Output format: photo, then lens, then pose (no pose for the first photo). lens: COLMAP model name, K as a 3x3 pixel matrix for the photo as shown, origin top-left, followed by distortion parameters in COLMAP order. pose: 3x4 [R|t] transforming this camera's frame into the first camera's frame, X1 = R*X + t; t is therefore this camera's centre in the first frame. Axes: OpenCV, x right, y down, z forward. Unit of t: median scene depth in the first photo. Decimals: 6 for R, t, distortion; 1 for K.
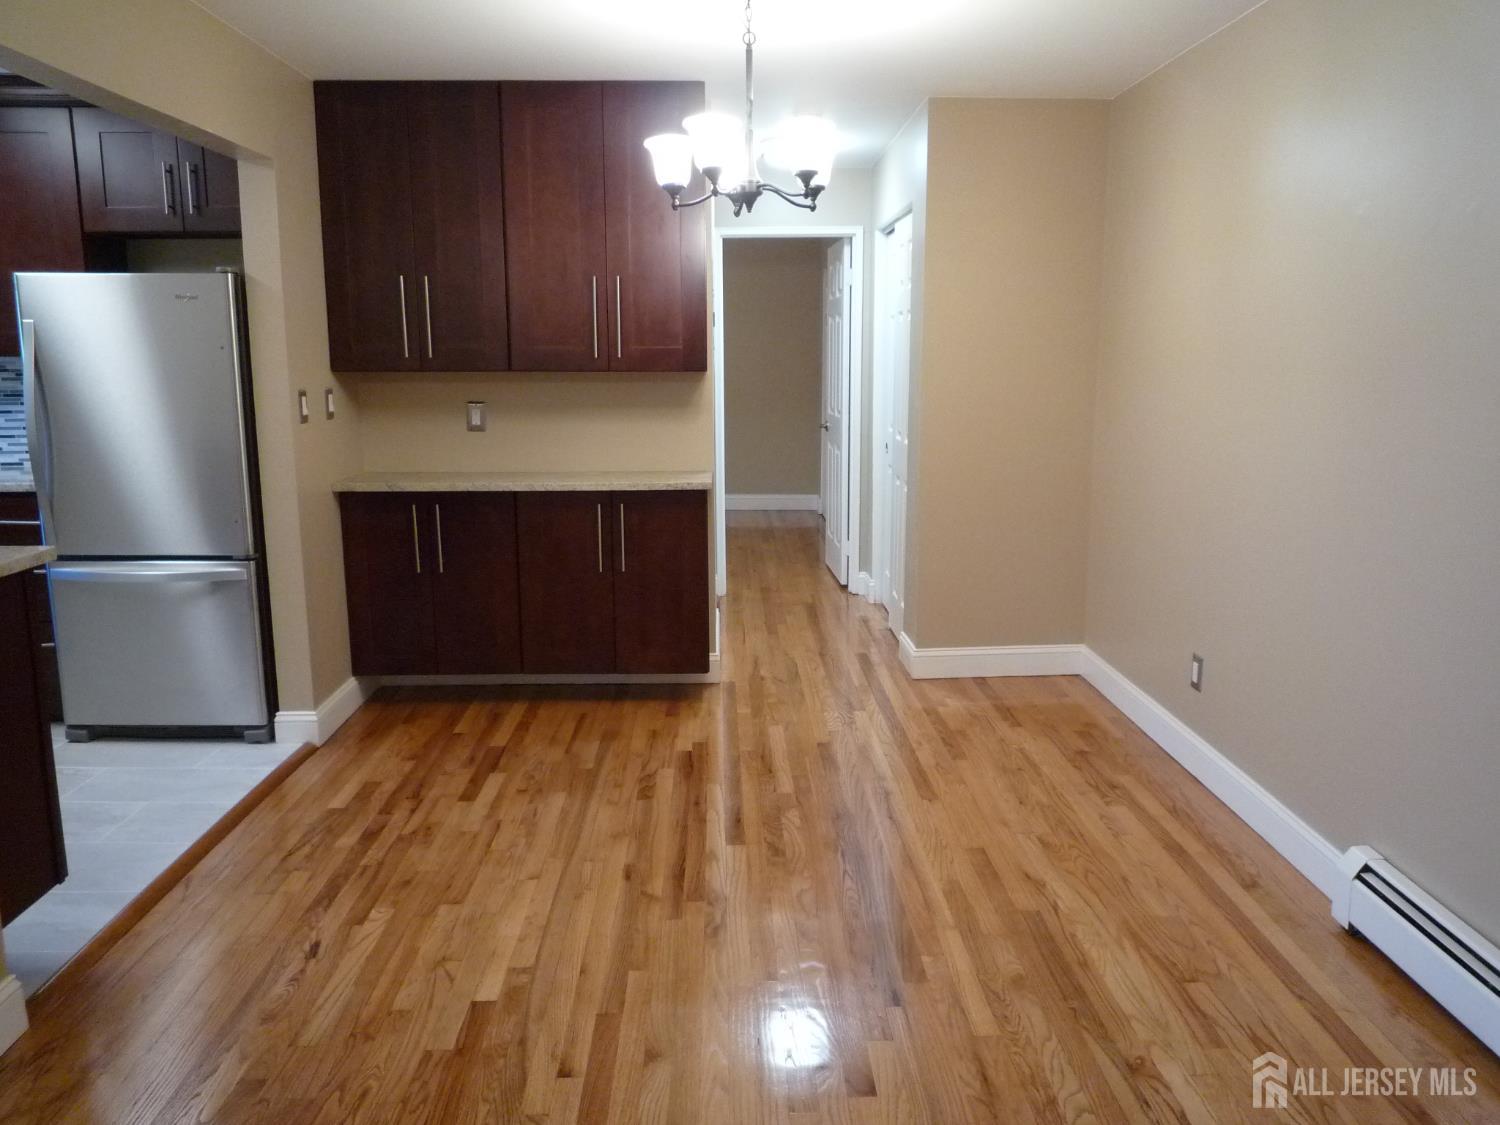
lens RADIAL K [[1117.0, 0, 756.2], [0, 1117.0, 554.6], [0, 0, 1]] dist [-0.007790, -0.028141]
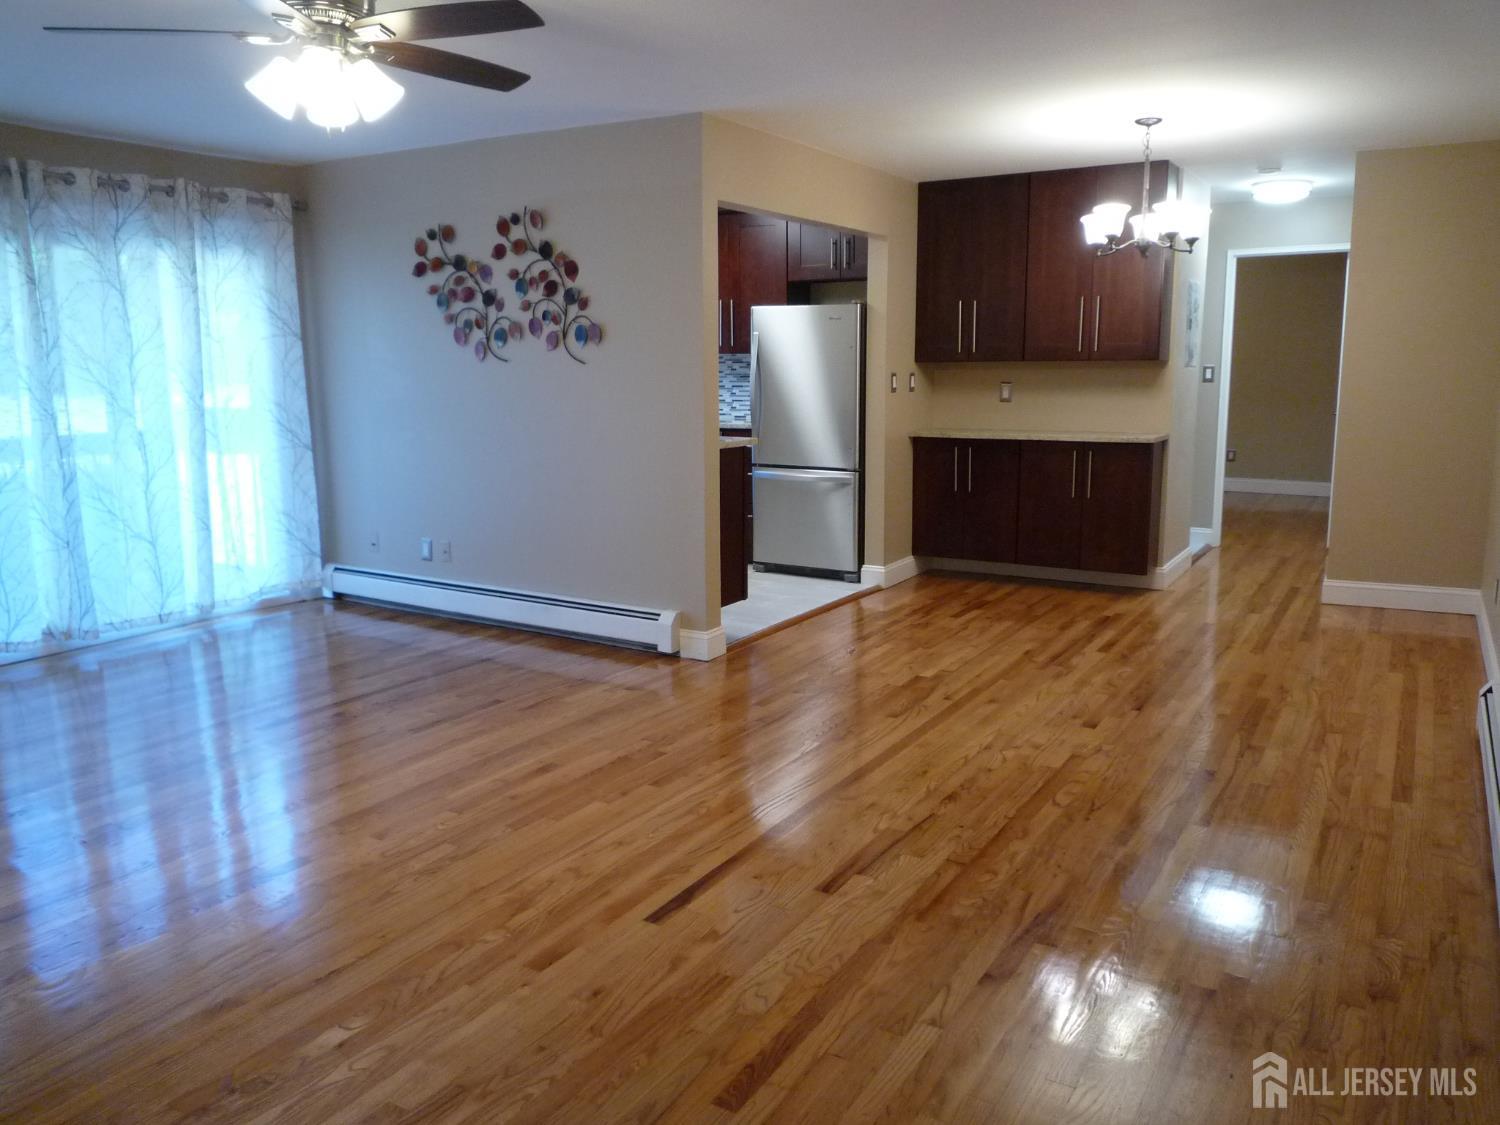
lens RADIAL K [[1117.0, 0, 756.2], [0, 1117.0, 554.6], [0, 0, 1]] dist [-0.007790, -0.028141]
pose [[0.840122, 0.085483, -0.535619, 0.322399], [-0.089616, 0.995807, 0.018366, 0.106699], [0.534943, 0.032570, 0.844260, -0.486541]]
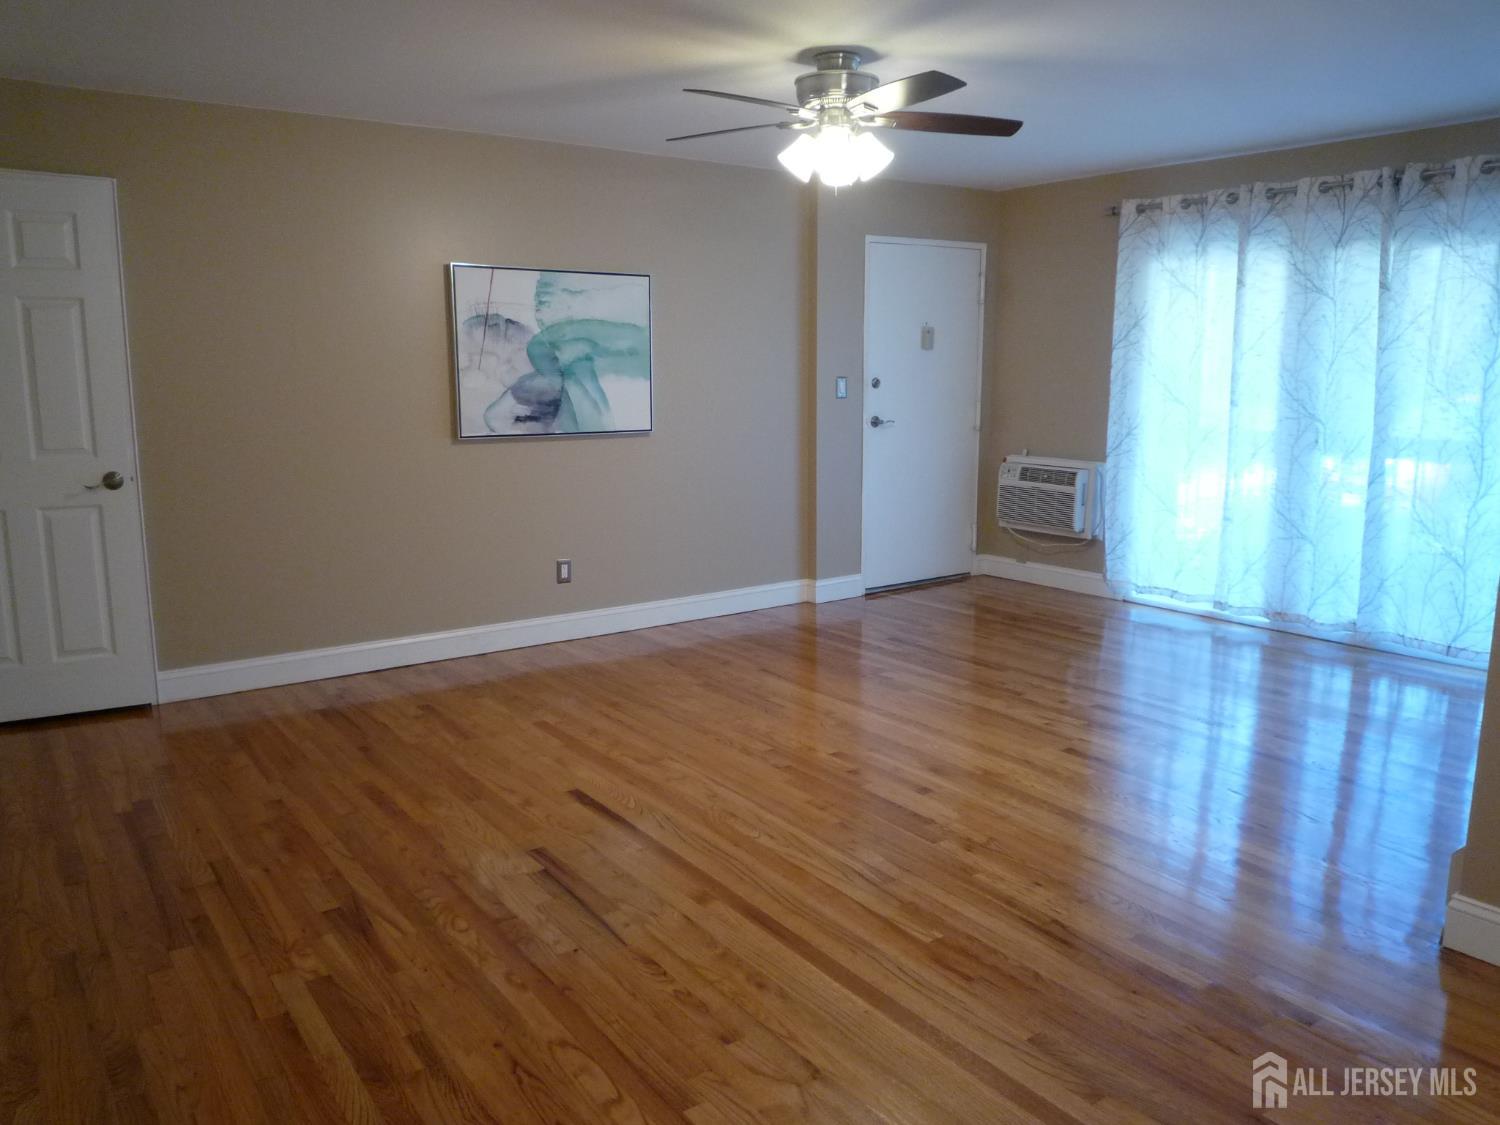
lens RADIAL K [[1117.0, 0, 756.2], [0, 1117.0, 554.6], [0, 0, 1]] dist [-0.007790, -0.028141]
pose [[-0.828529, 0.090882, -0.552522, 0.282911], [-0.100611, 0.946520, 0.306558, -0.115029], [0.550834, 0.309581, -0.775075, 0.731914]]
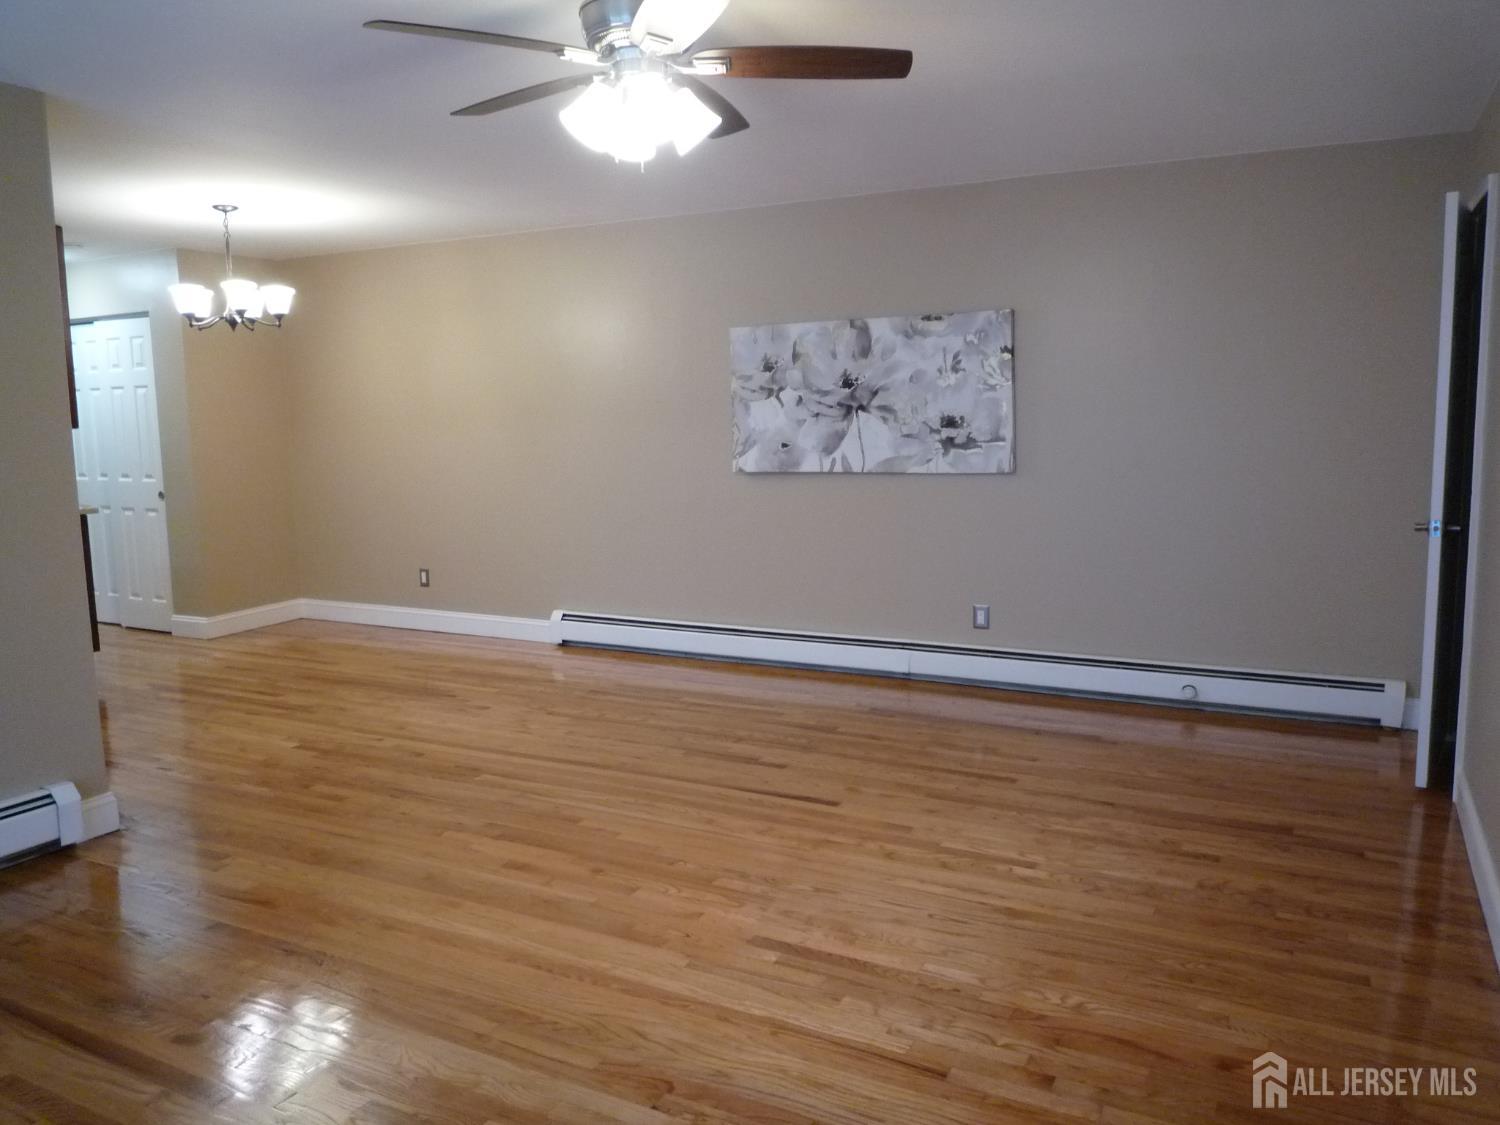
lens RADIAL K [[1117.0, 0, 756.2], [0, 1117.0, 554.6], [0, 0, 1]] dist [-0.007790, -0.028141]
pose [[0.491702, -0.118023, 0.862728, -0.869101], [0.173617, 0.984167, 0.035686, 0.088894], [-0.853280, 0.132237, 0.504408, -0.398502]]
